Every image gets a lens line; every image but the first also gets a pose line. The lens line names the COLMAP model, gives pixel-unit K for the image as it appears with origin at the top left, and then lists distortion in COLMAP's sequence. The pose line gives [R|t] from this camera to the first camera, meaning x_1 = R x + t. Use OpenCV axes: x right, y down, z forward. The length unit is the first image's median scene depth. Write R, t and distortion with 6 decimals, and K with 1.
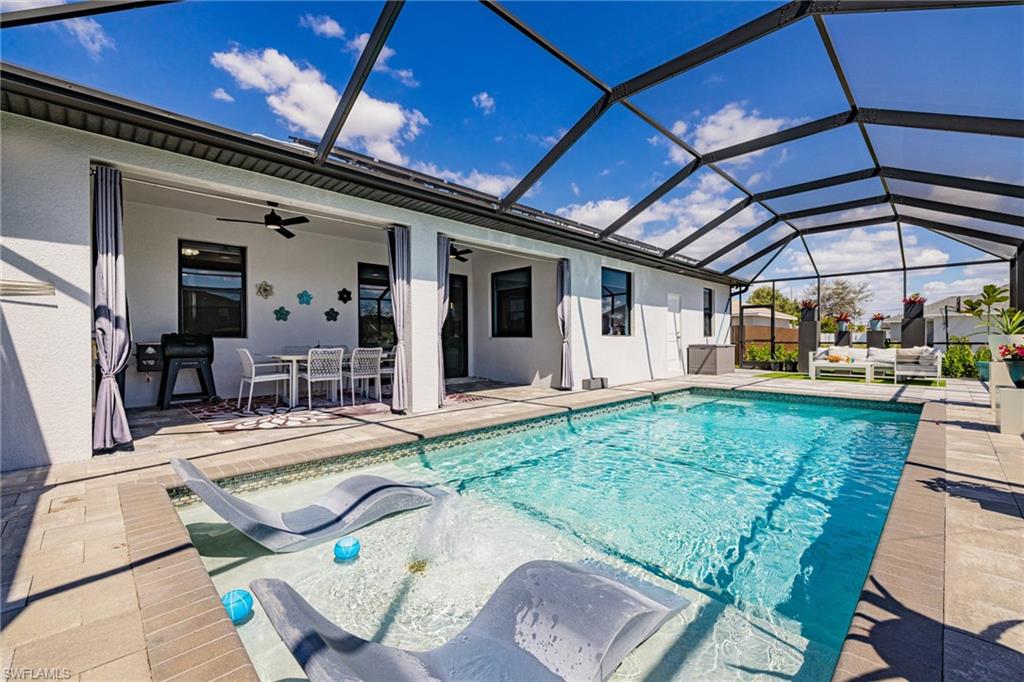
lens RADIAL K [[428.3, 0, 513.0], [0, 428.3, 337.1], [0, 0, 1]] dist [-0.001047, -0.000196]
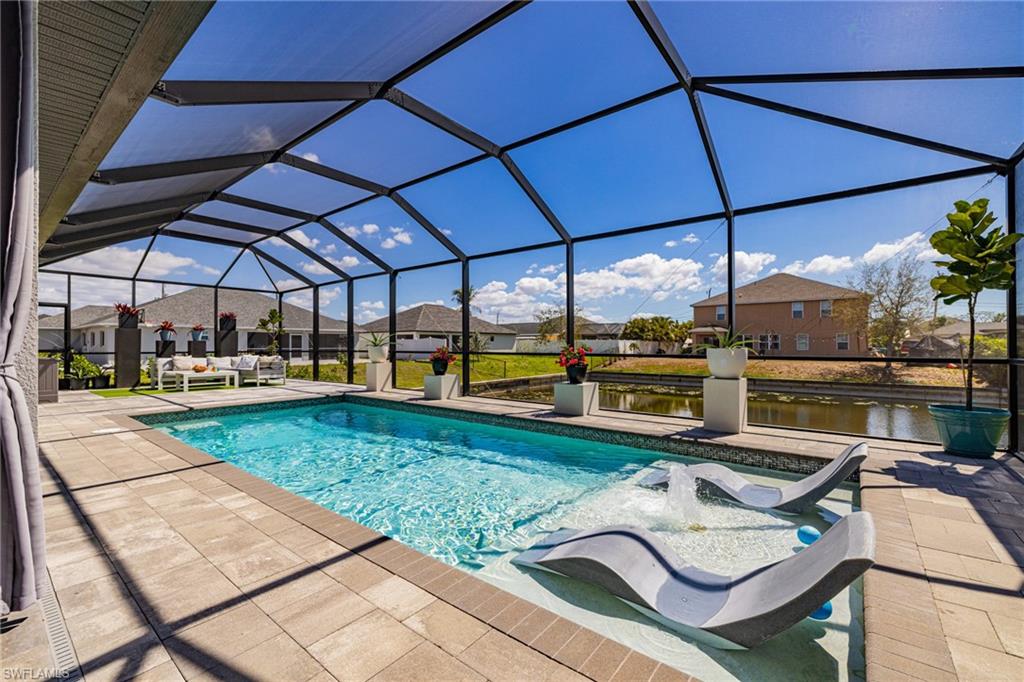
lens RADIAL K [[415.7, 0, 499.6], [0, 415.7, 339.5], [0, 0, 1]] dist [0.020075, -0.000001]
pose [[-0.105680, 0.010128, 0.994349, -0.258169], [-0.003324, 0.999939, -0.010538, -0.008788], [-0.994395, -0.004419, -0.105640, 0.336508]]
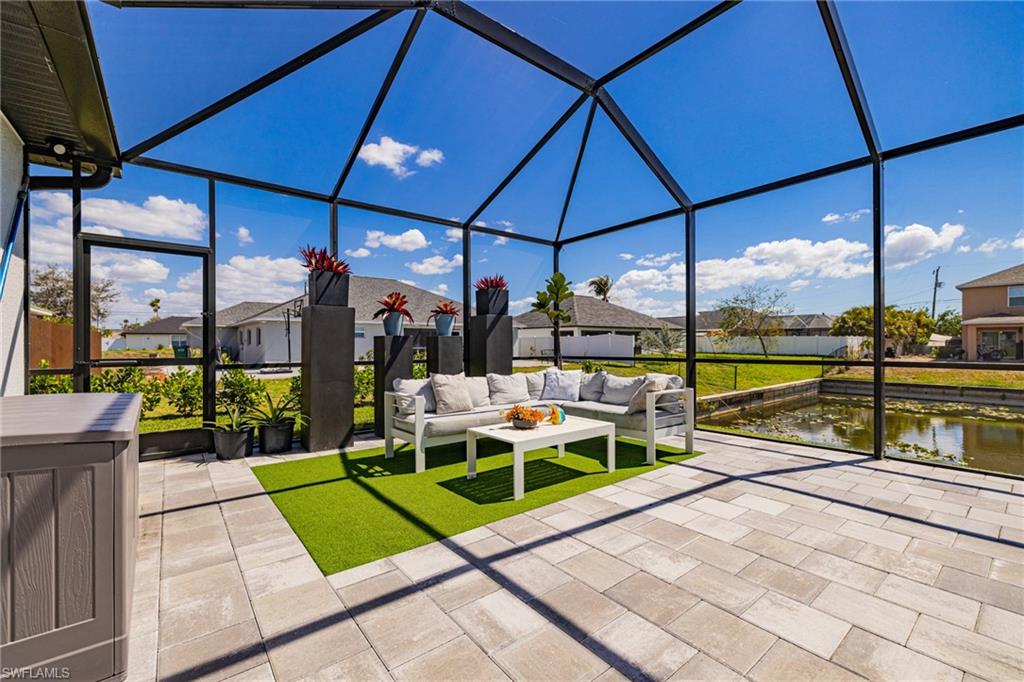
lens RADIAL K [[428.3, 0, 513.0], [0, 428.3, 337.1], [0, 0, 1]] dist [-0.001047, -0.000196]
pose [[0.102153, 0.010914, 0.994709, 0.342418], [-0.000209, 0.999940, -0.010950, -0.007466], [-0.994769, 0.000911, 0.102149, 0.816614]]
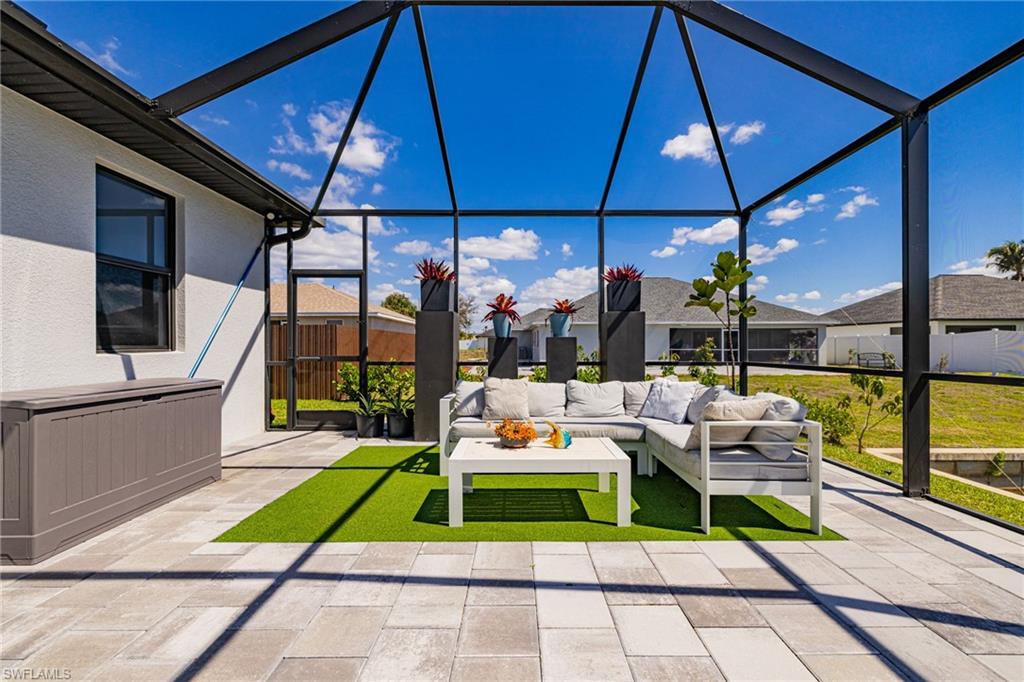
lens RADIAL K [[433.2, 0, 517.8], [0, 433.2, 337.1], [0, 0, 1]] dist [-0.000348, 0.000272]
pose [[0.697733, 0.008401, 0.716309, 0.455081], [0.001385, 0.999914, -0.013075, -0.008054], [-0.716357, 0.010115, 0.697661, 0.666172]]
